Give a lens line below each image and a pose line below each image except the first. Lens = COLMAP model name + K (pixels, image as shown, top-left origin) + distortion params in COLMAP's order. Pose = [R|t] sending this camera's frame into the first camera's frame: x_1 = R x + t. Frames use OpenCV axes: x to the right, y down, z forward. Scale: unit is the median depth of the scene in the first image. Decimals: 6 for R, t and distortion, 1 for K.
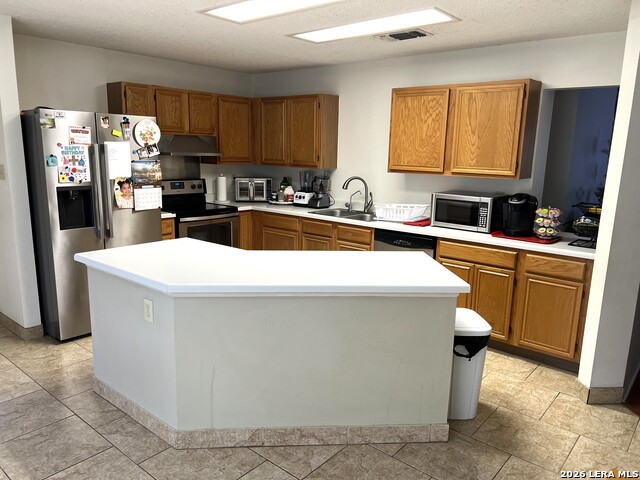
lens RADIAL K [[482.0, 0, 318.9], [0, 482.0, 239.8], [0, 0, 1]] dist [0.030643, -0.009582]
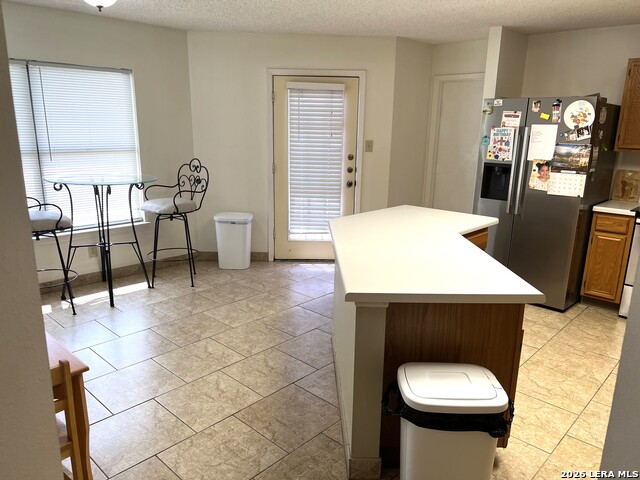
lens RADIAL K [[482.0, 0, 318.4], [0, 482.0, 242.2], [0, 0, 1]] dist [0.030643, -0.009582]
pose [[-0.058133, 0.225011, -0.972621, 0.654449], [-0.201852, 0.951496, 0.232188, -0.104019], [0.977689, 0.209823, -0.009894, 0.575937]]
